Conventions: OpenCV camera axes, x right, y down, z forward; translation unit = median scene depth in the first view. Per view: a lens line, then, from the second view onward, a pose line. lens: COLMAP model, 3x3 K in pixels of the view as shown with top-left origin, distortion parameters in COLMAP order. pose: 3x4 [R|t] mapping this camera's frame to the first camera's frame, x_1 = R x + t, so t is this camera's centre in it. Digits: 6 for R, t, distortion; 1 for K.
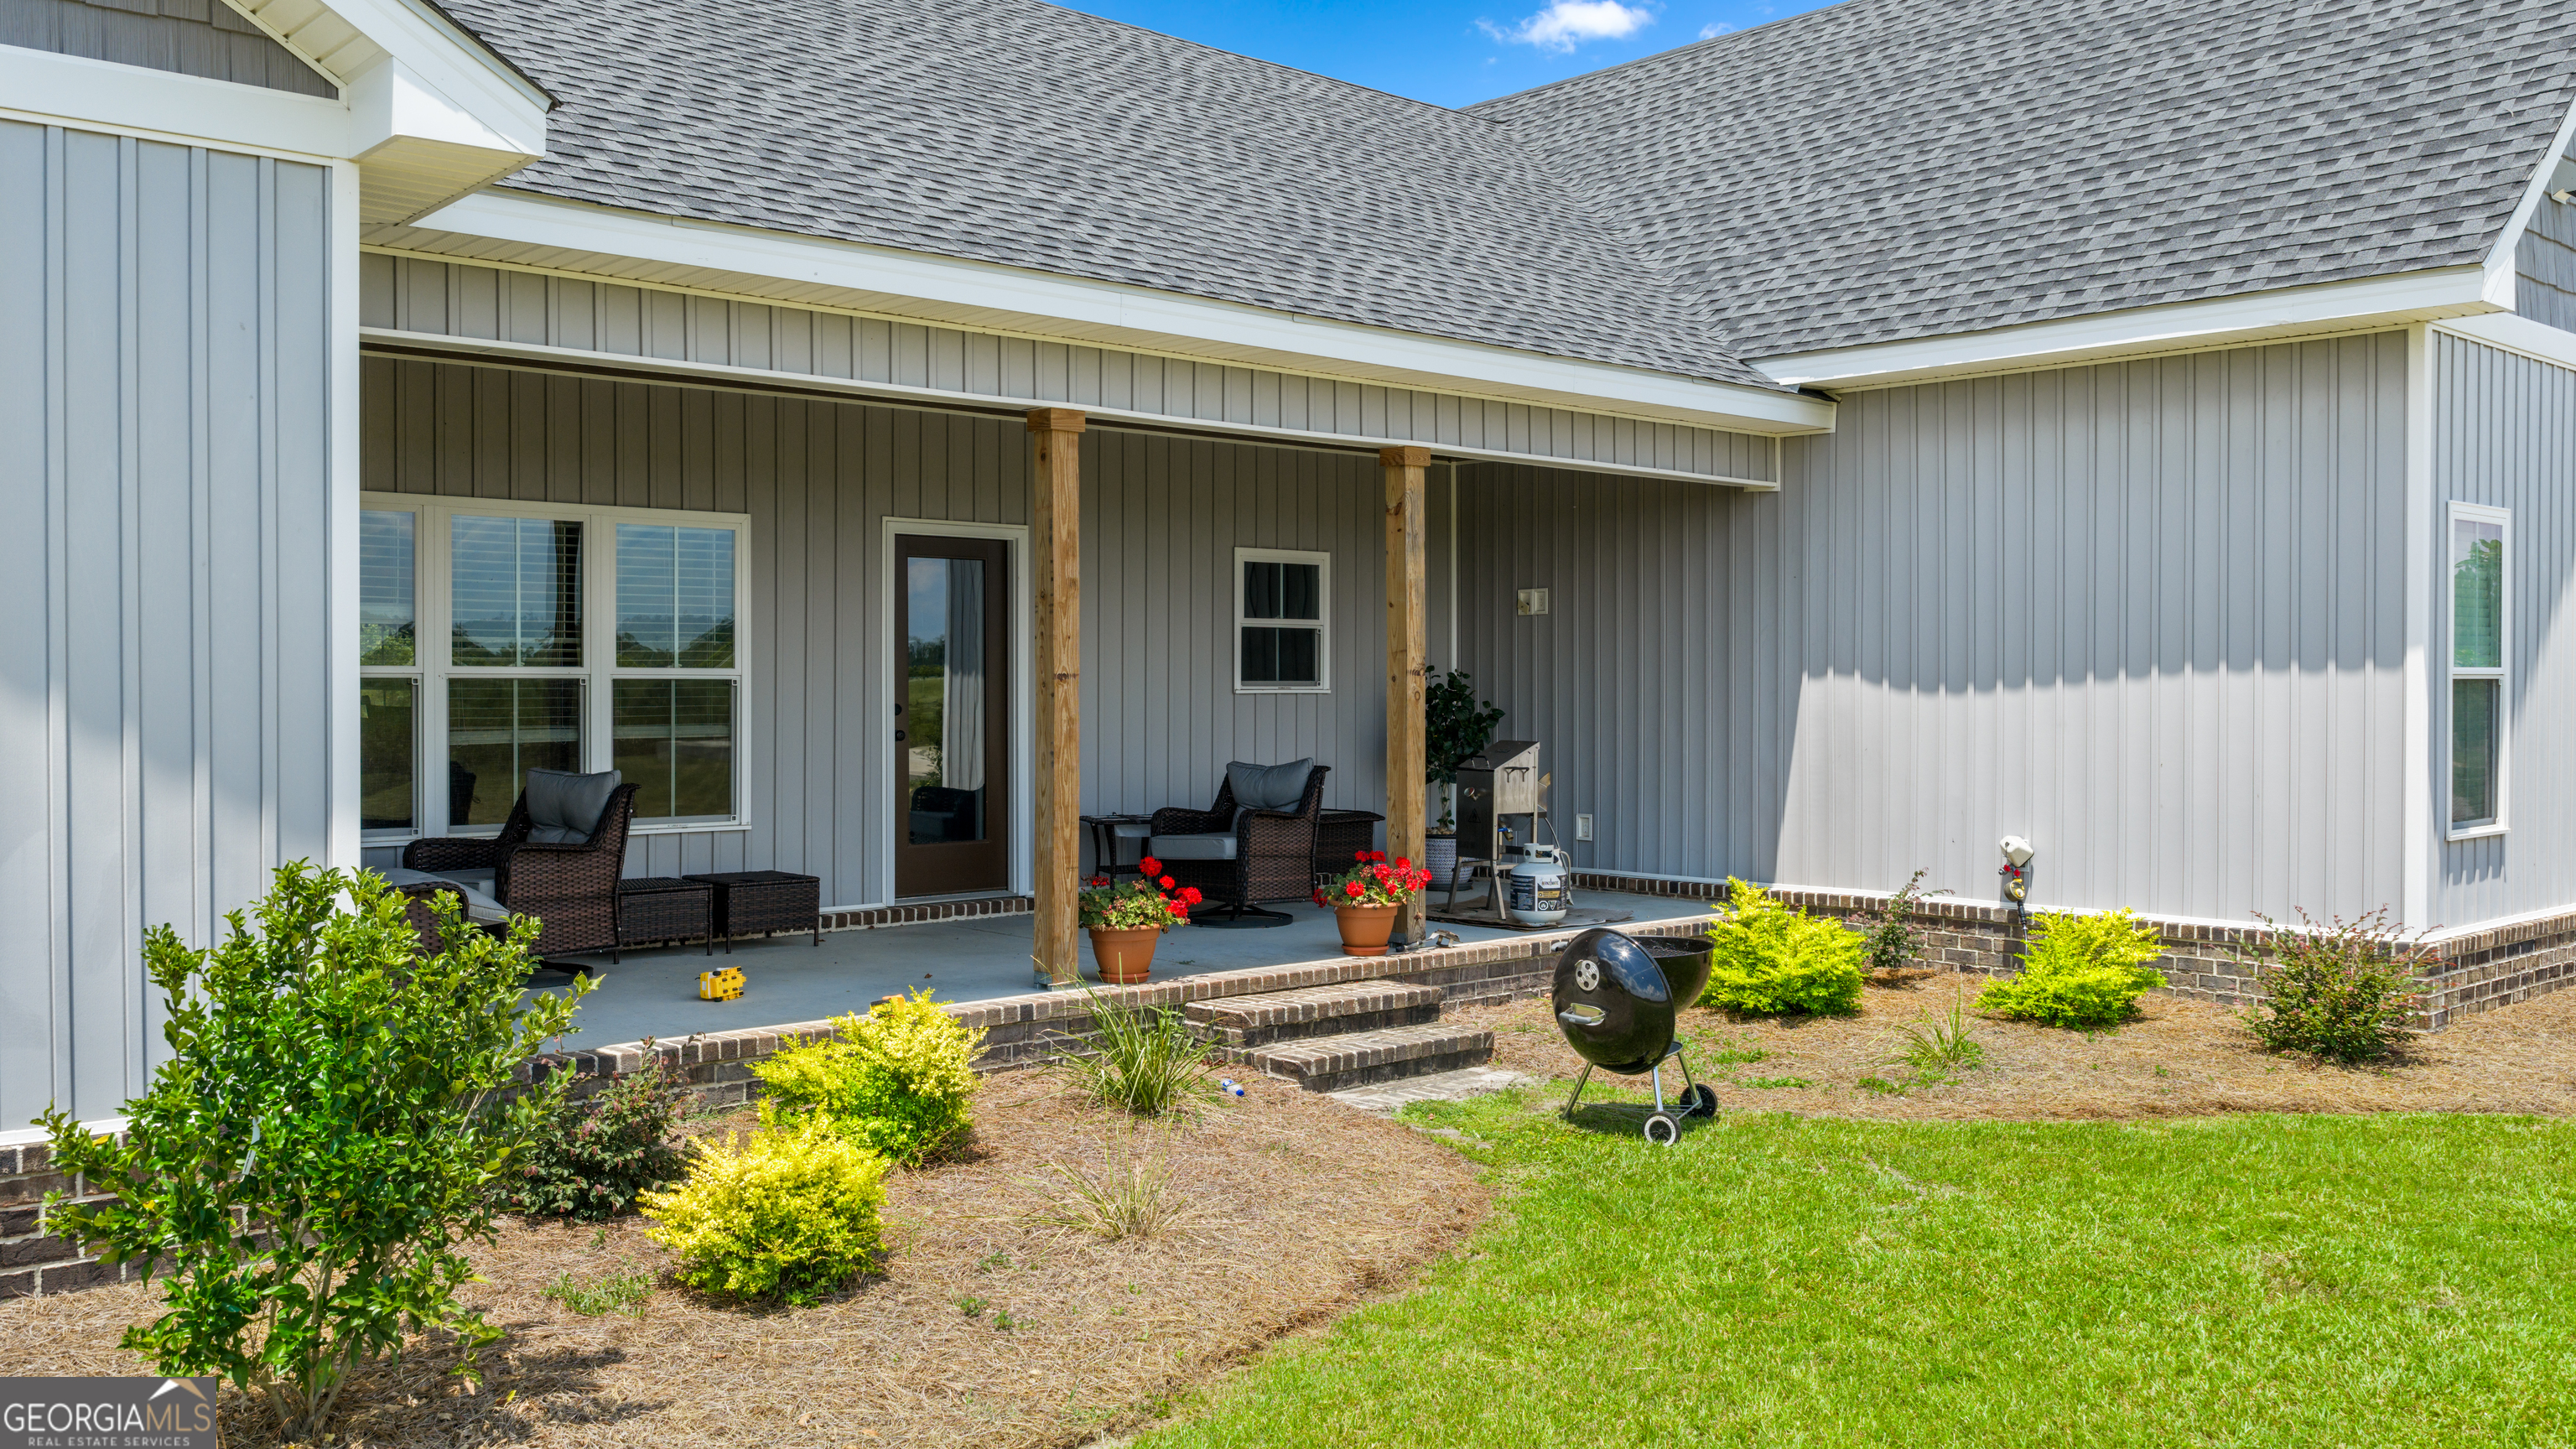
lens RADIAL K [[2114.7, 0, 1288.0], [0, 2114.7, 724.5], [0, 0, 1]] dist [0.024329, 0.006473]
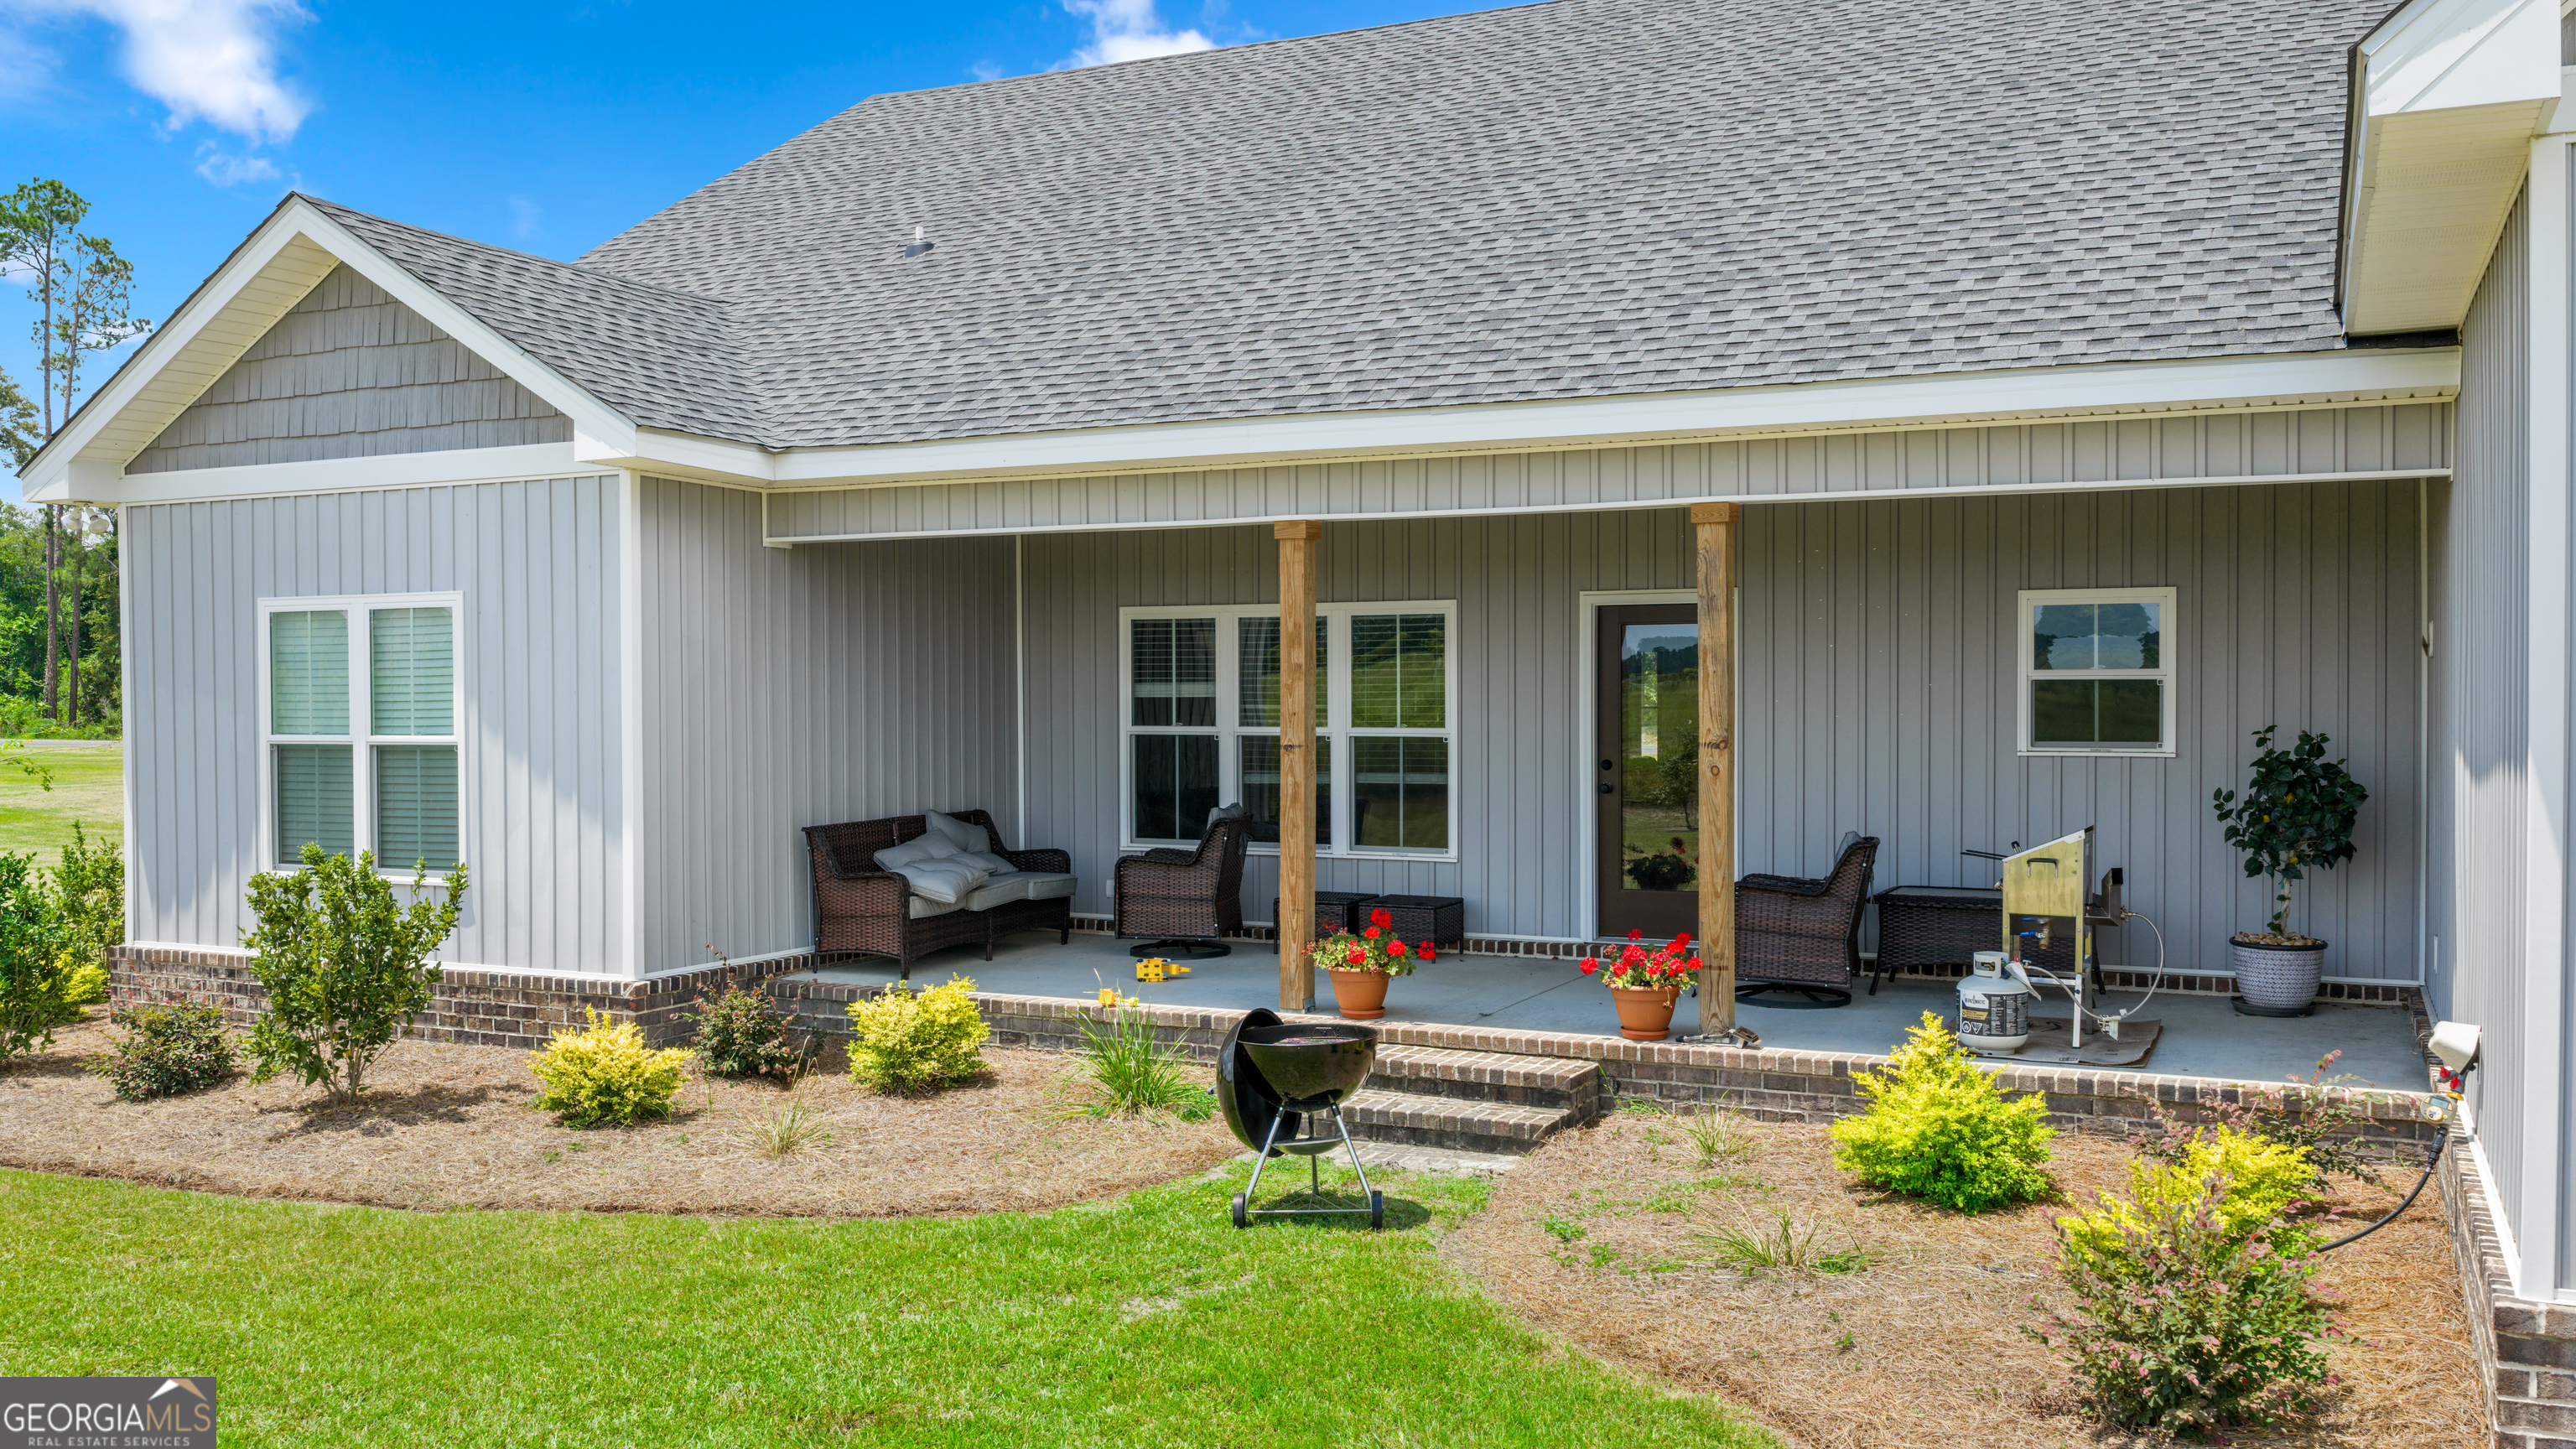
lens RADIAL K [[2114.7, 0, 1288.0], [0, 2114.7, 724.5], [0, 0, 1]] dist [0.024329, 0.006473]
pose [[0.378384, 0.013664, -0.925548, 0.819706], [-0.012434, 0.999876, 0.009678, -0.038924], [0.925565, 0.007846, 0.378507, 0.459689]]
